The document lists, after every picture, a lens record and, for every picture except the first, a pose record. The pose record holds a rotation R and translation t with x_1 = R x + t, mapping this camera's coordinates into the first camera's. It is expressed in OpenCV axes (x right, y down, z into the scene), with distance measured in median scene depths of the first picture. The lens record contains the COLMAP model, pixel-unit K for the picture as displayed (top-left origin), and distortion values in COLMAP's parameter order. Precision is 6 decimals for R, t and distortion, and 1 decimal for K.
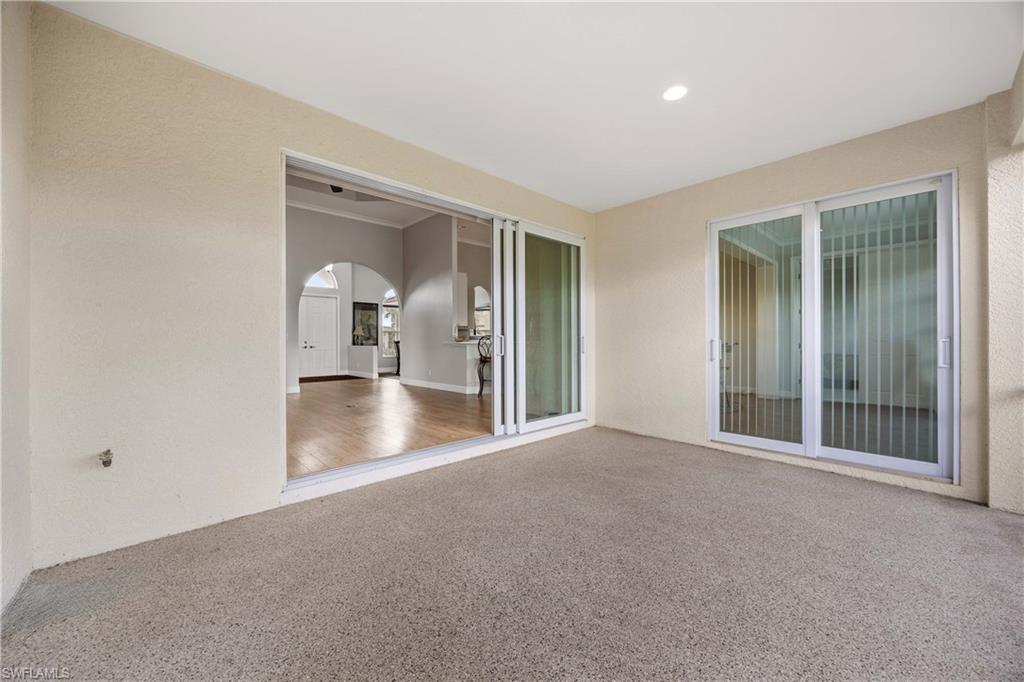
lens RADIAL K [[387.2, 0, 510.0], [0, 387.2, 340.6], [0, 0, 1]] dist [-0.005959, -0.000864]
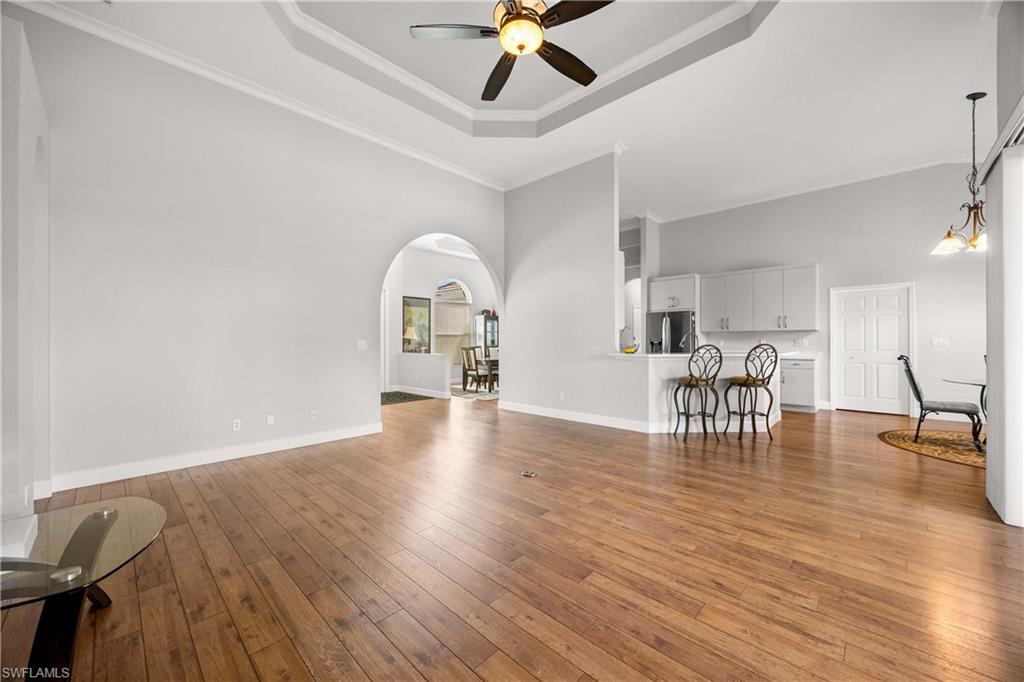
lens RADIAL K [[387.2, 0, 515.0], [0, 387.2, 339.5], [0, 0, 1]] dist [-0.005959, -0.000864]
pose [[0.998165, 0.000957, 0.060538, -0.230789], [-0.000738, 0.999993, -0.003654, -0.010859], [-0.060541, 0.003603, 0.998159, 0.220417]]
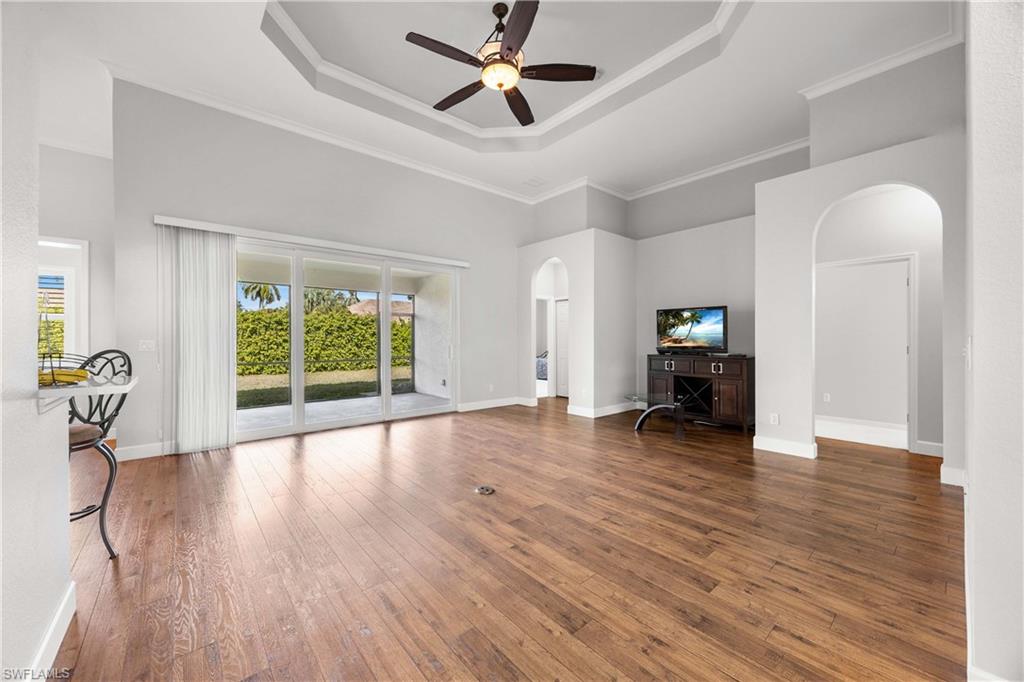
lens RADIAL K [[387.2, 0, 513.7], [0, 387.2, 340.2], [0, 0, 1]] dist [-0.005959, -0.000864]
pose [[-0.999032, 0.006250, 0.043550, -0.232887], [0.006472, 0.999967, 0.004942, -0.011383], [-0.043517, 0.005219, -0.999039, 0.763818]]
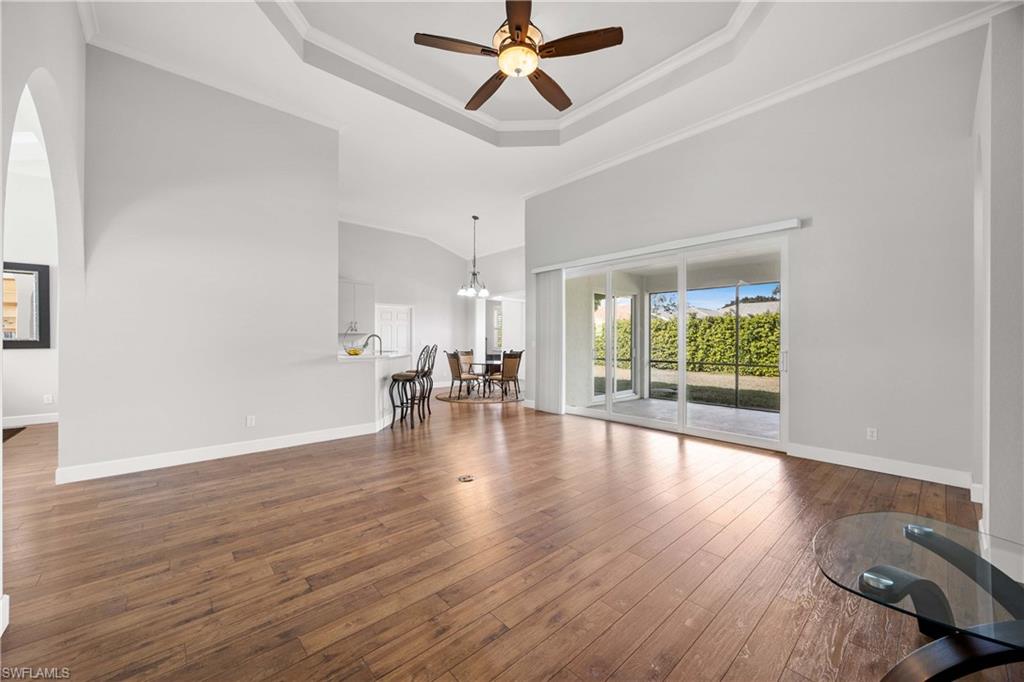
lens RADIAL K [[387.2, 0, 507.9], [0, 387.2, 337.7], [0, 0, 1]] dist [-0.005959, -0.000864]
pose [[0.024046, 0.012384, 0.999634, -0.484424], [0.004451, 0.999912, -0.012494, -0.010036], [-0.999701, 0.004750, 0.023989, 0.472805]]
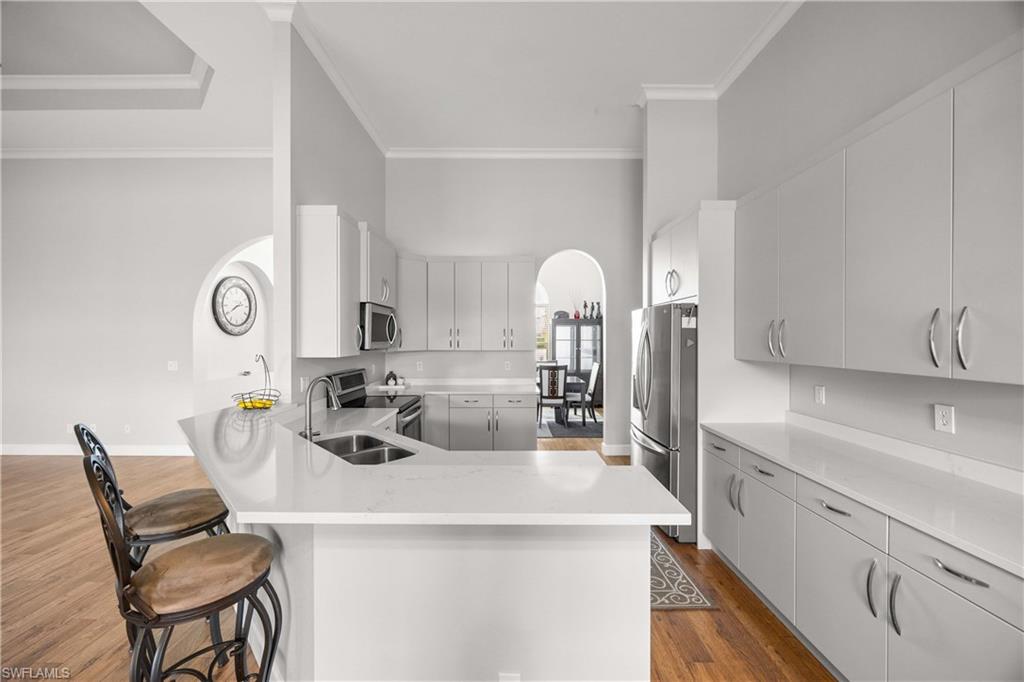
lens RADIAL K [[387.2, 0, 511.7], [0, 387.2, 340.6], [0, 0, 1]] dist [-0.005959, -0.000864]
pose [[0.734674, 0.008891, -0.678362, 0.177065], [-0.005134, 0.999958, 0.007545, -0.038548], [0.678401, -0.002060, 0.734689, 0.584284]]
